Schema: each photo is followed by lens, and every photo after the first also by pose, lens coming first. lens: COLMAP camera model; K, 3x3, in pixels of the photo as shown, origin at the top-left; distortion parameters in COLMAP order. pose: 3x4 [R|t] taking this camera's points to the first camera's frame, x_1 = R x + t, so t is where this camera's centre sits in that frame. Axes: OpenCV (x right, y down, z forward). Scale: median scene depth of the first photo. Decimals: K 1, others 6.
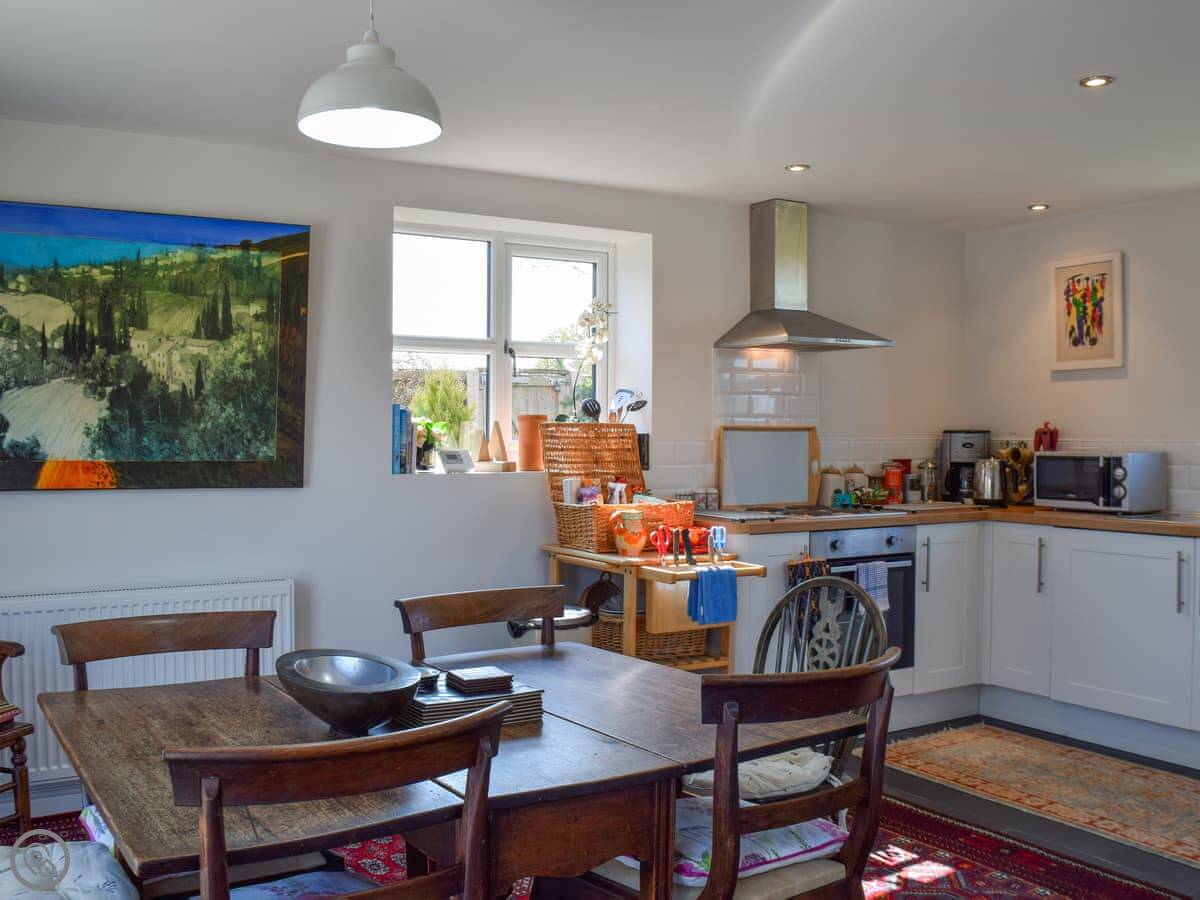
lens RADIAL K [[1097.4, 0, 599.5], [0, 1097.4, 432.7], [0, 0, 1]] dist [-0.106884, 0.008452]
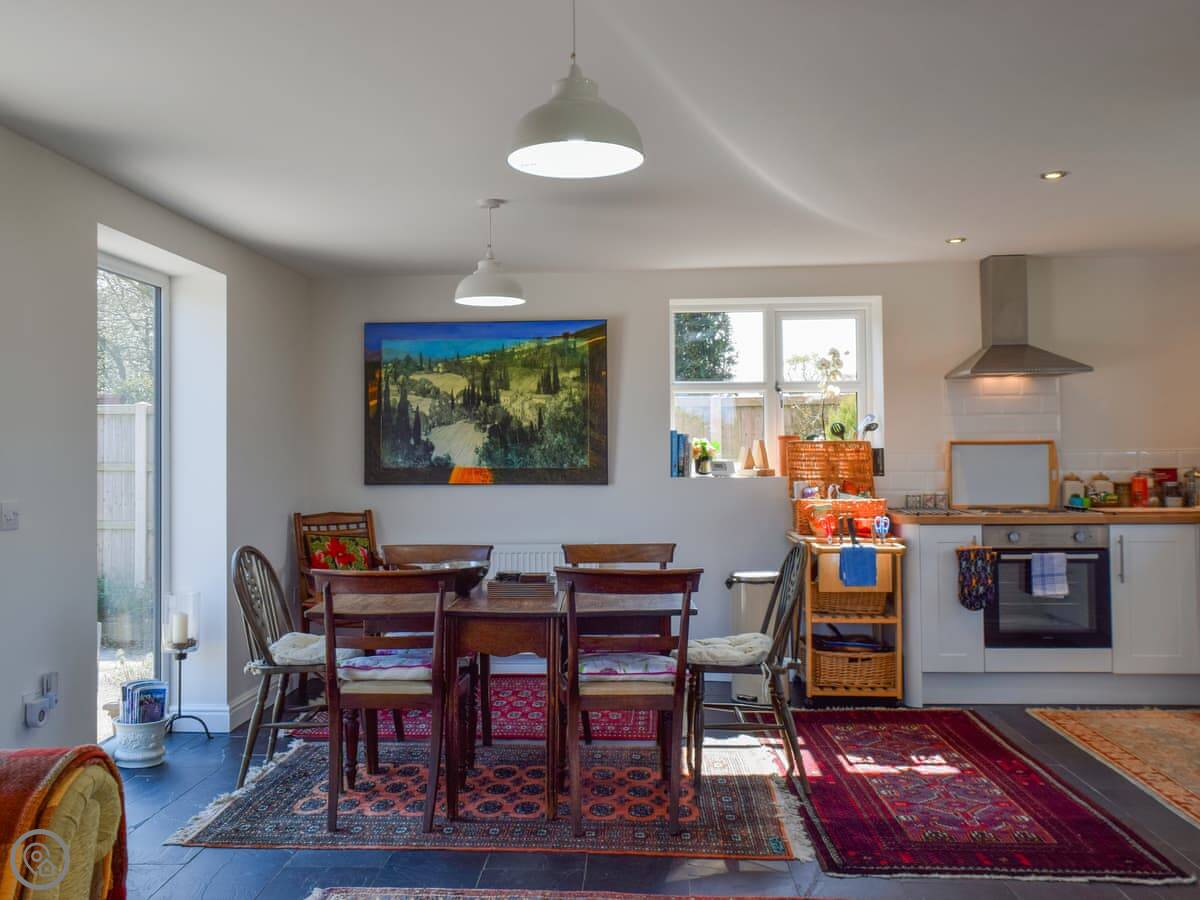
lens RADIAL K [[1062.8, 0, 601.4], [0, 1062.8, 406.4], [0, 0, 1]] dist [-0.082872, 0.003039]
pose [[0.836304, -0.029353, -0.547480, 0.590616], [0.008858, 0.999159, -0.040040, -0.001869], [0.548194, 0.028636, 0.835861, -0.305539]]
